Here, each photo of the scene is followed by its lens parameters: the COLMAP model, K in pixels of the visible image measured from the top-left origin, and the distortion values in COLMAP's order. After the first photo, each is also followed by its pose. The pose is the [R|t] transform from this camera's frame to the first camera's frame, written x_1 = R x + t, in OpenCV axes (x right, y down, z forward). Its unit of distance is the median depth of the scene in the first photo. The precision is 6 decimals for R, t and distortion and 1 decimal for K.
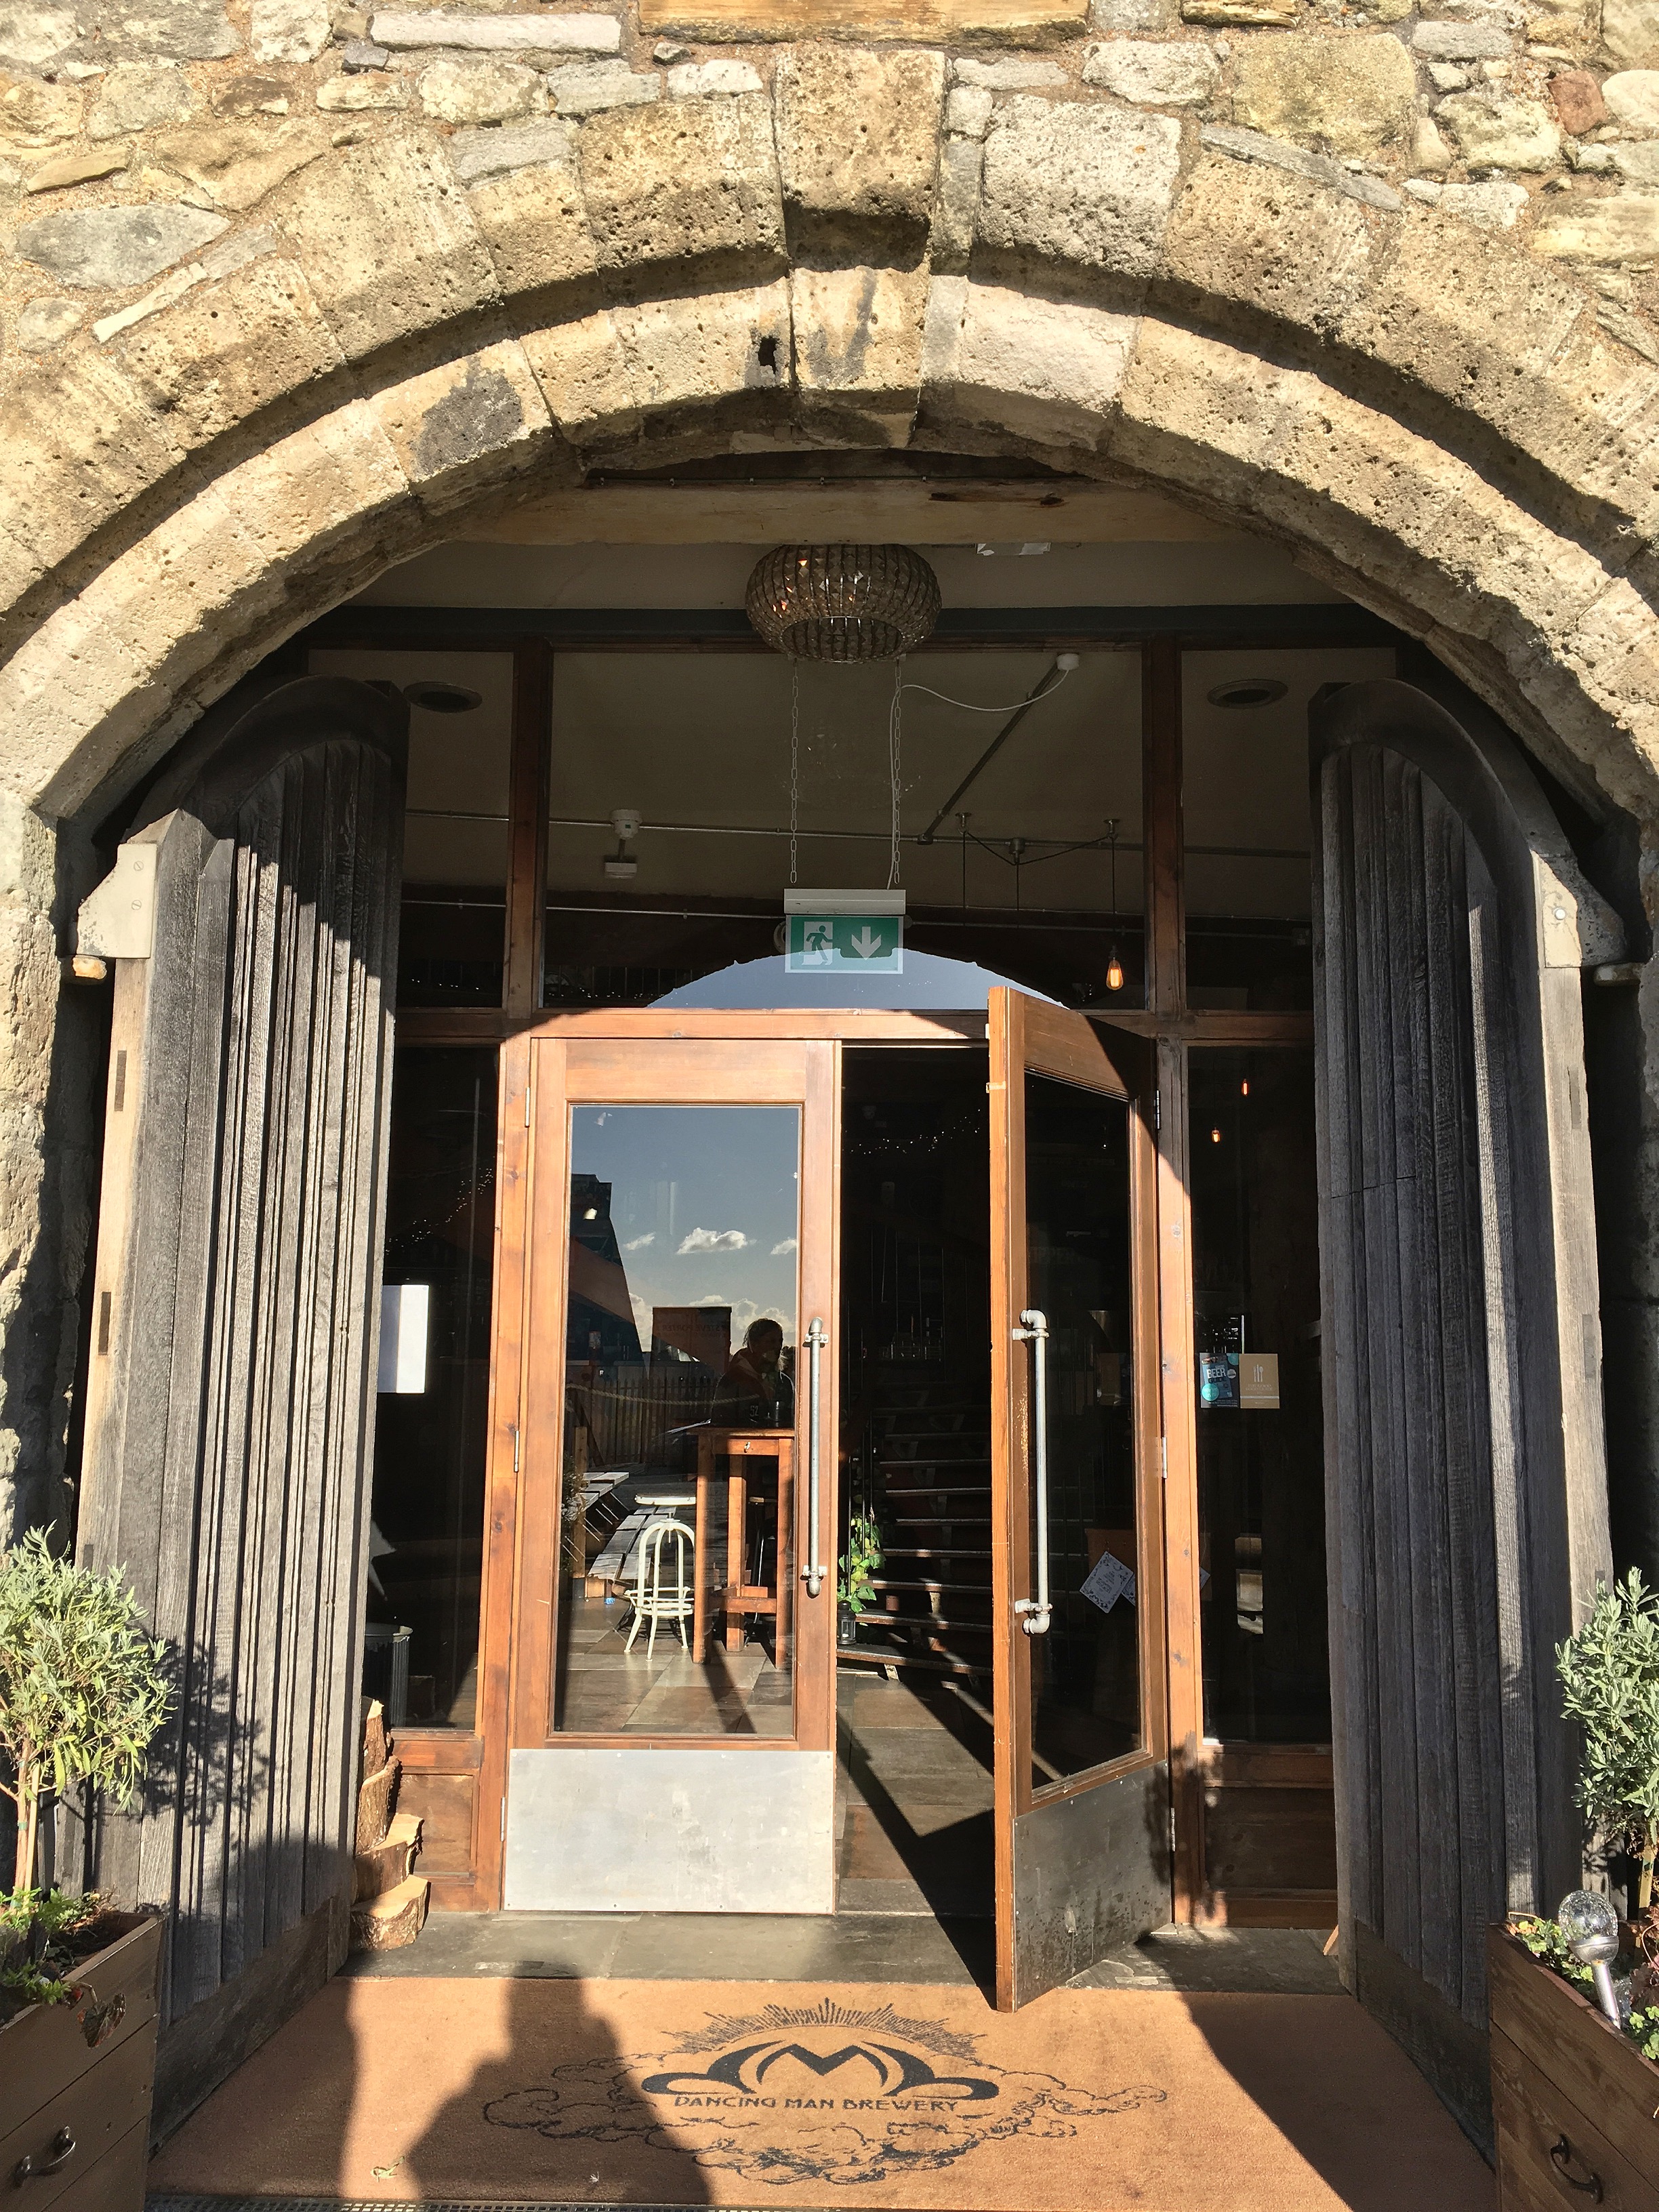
lens RADIAL K [[1865.2, 0, 835.3], [0, 1865.2, 1101.0], [0, 0, 1]] dist [0.038354, -0.003867]
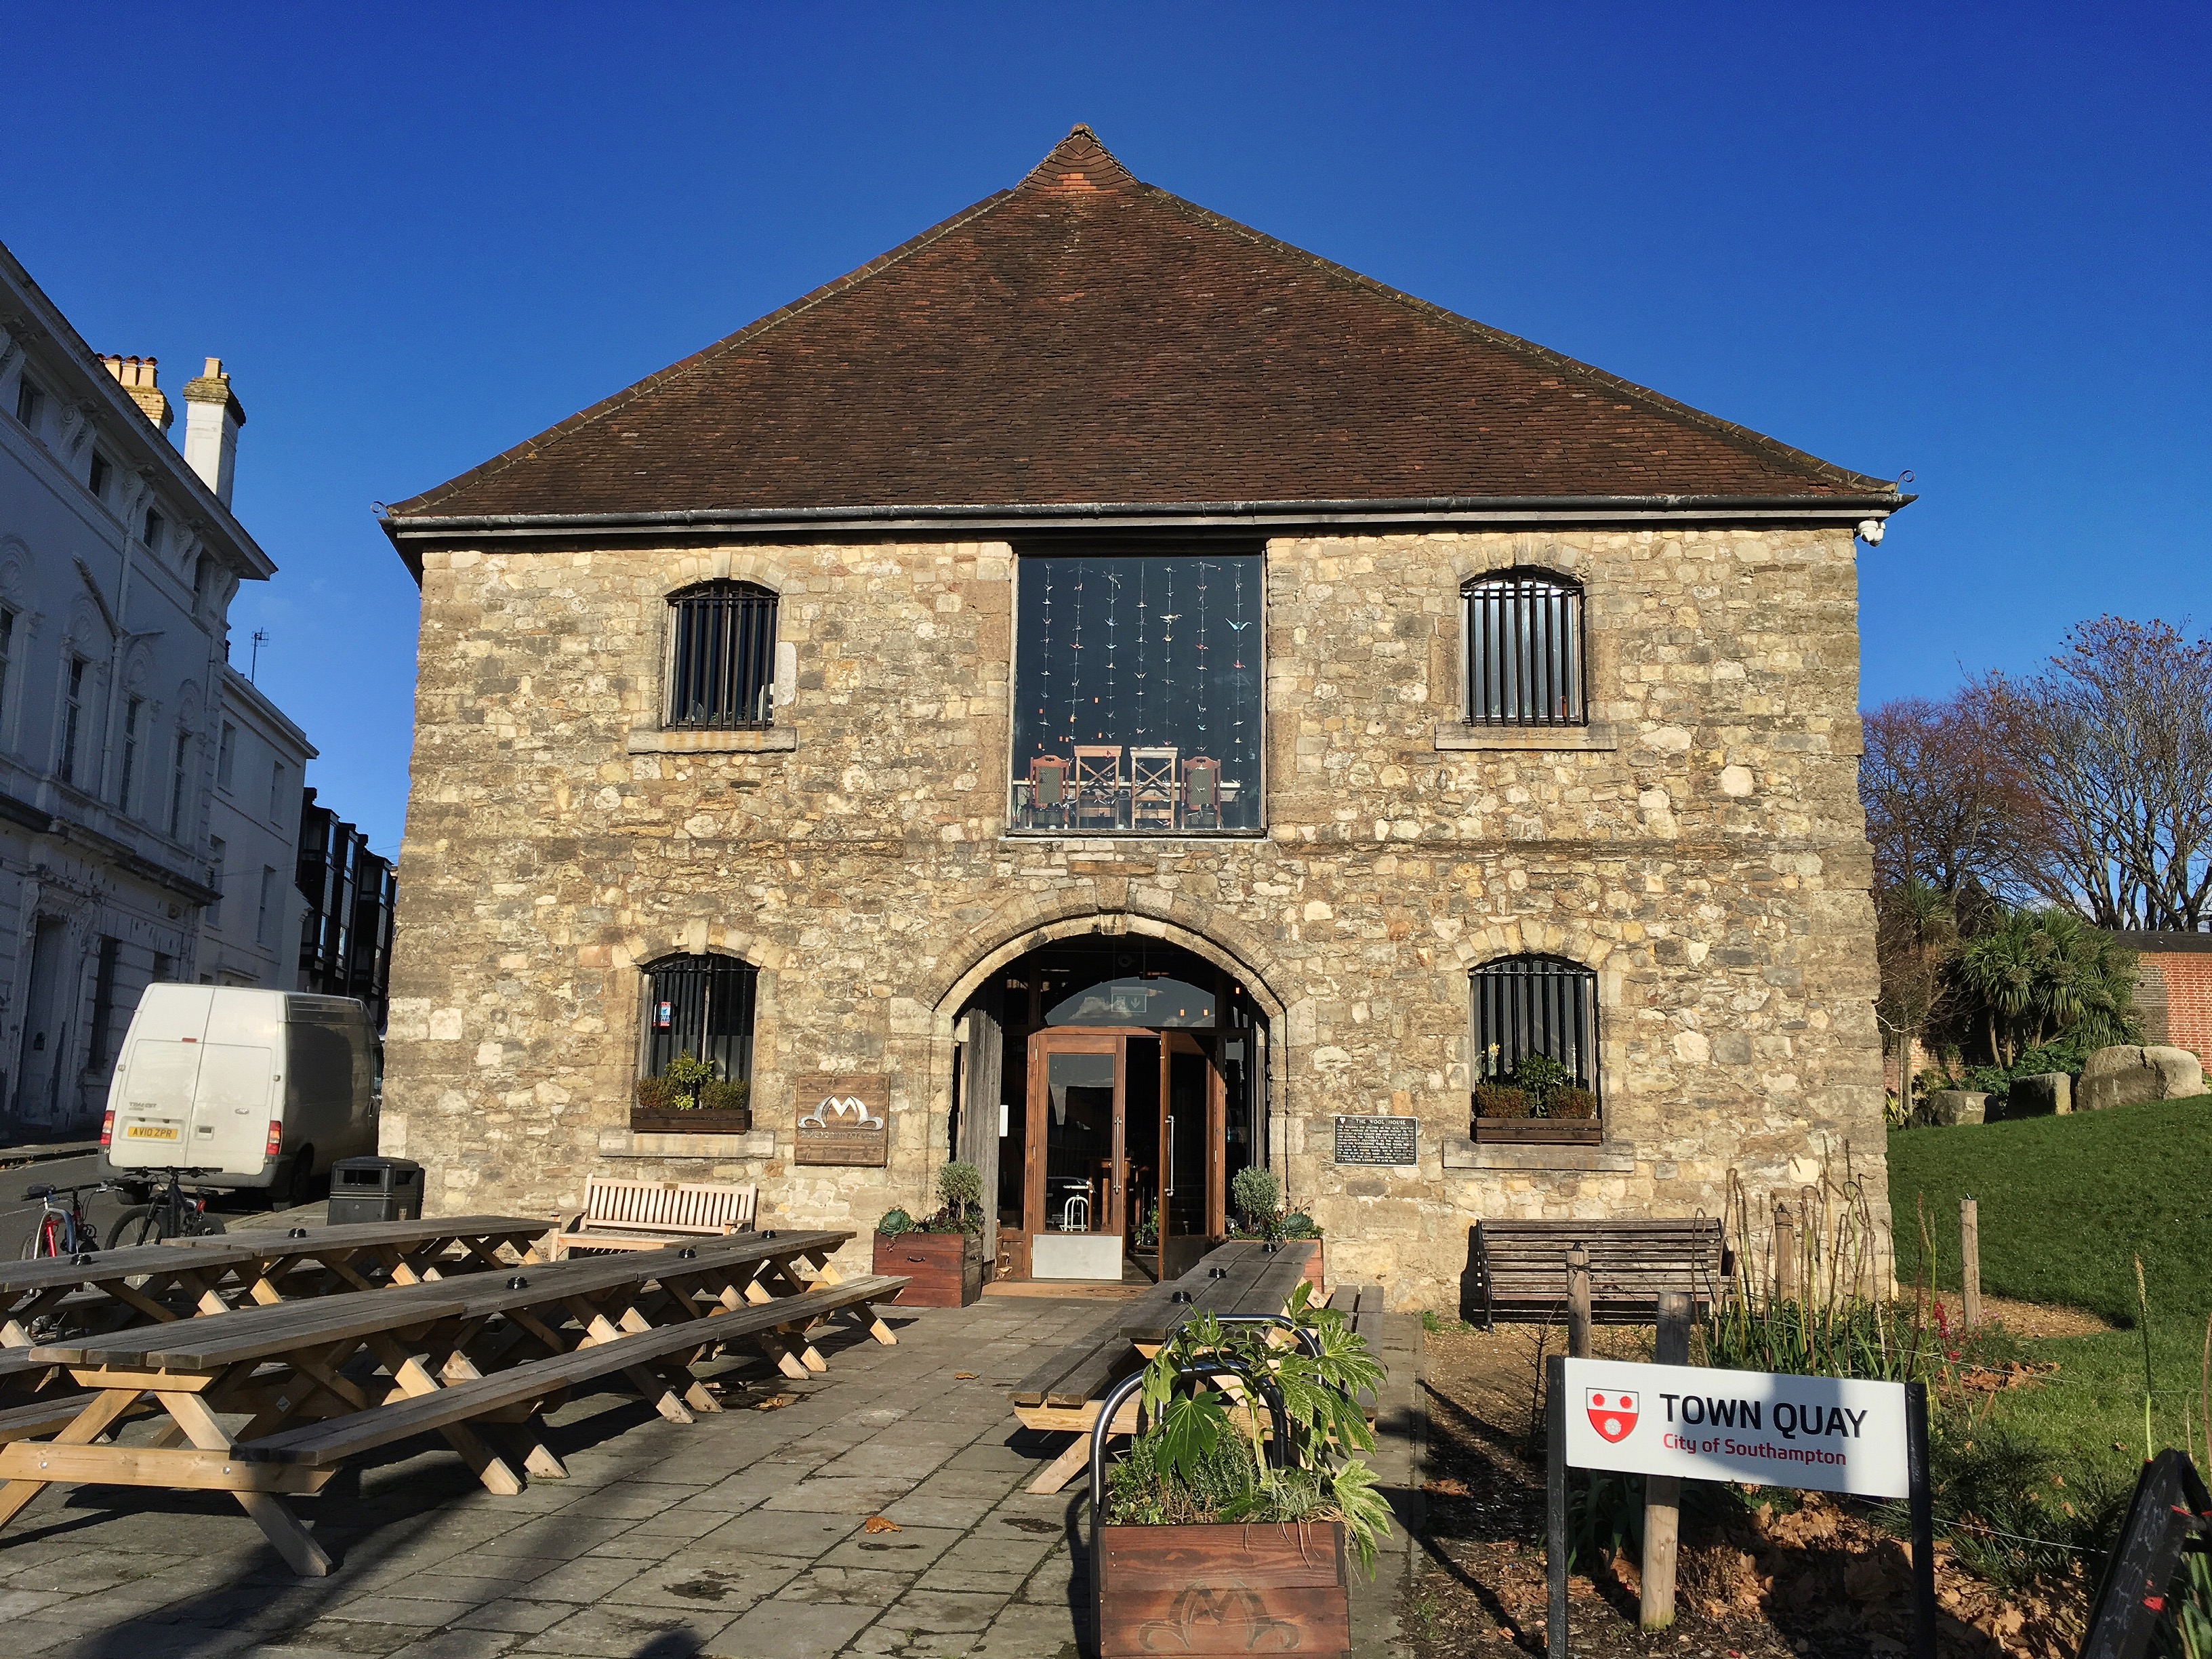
lens RADIAL K [[1865.2, 0, 1098.0], [0, 1865.2, 836.0], [0, 0, 1]] dist [0.038354, -0.003867]
pose [[0.996889, -0.002696, -0.078768, 0.380834], [0.001110, 0.999796, -0.020167, -0.562443], [0.078807, 0.020017, 0.996689, -4.161537]]
